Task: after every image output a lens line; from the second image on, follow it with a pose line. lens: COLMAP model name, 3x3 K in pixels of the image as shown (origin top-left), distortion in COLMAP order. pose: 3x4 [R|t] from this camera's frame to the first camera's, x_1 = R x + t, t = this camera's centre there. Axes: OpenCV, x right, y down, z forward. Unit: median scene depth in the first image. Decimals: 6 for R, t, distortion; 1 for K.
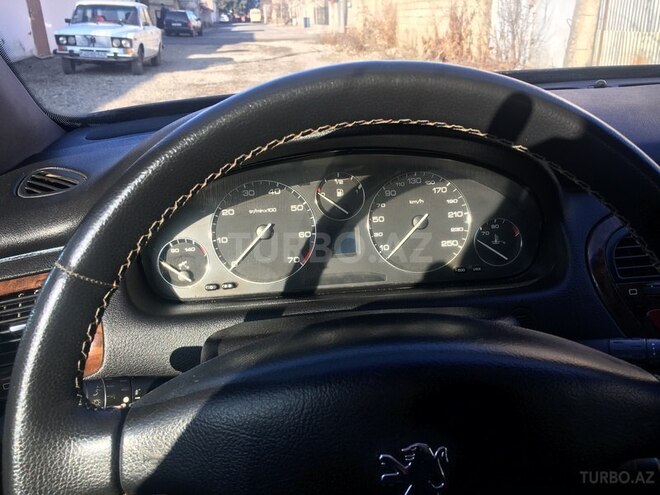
lens RADIAL K [[565.1, 0, 328.8], [0, 565.1, 243.6], [0, 0, 1]] dist [0.084861, -0.113237]
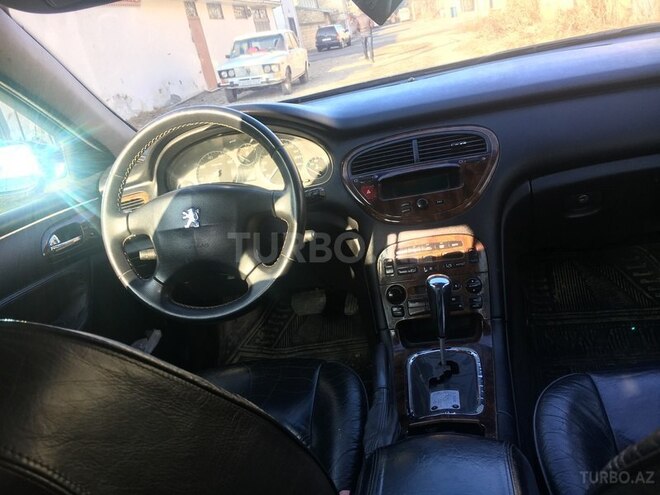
lens RADIAL K [[585.8, 0, 330.0], [0, 585.8, 247.5], [0, 0, 1]] dist [0.147903, -0.207037]
pose [[0.950323, -0.067851, -0.303779, 1.015384], [0.067592, 0.997648, -0.011381, 0.332458], [0.303837, -0.009718, 0.952674, -1.137143]]
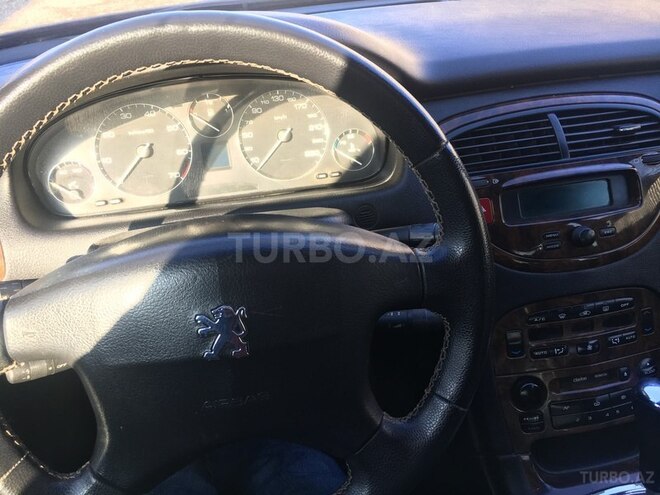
lens RADIAL K [[565.1, 0, 328.8], [0, 565.1, 243.6], [0, 0, 1]] dist [0.084861, -0.113237]
pose [[0.994367, -0.066340, 0.082667, 0.140092], [0.052033, 0.984992, 0.164570, -0.007297], [-0.092344, -0.159342, 0.982895, -0.165882]]
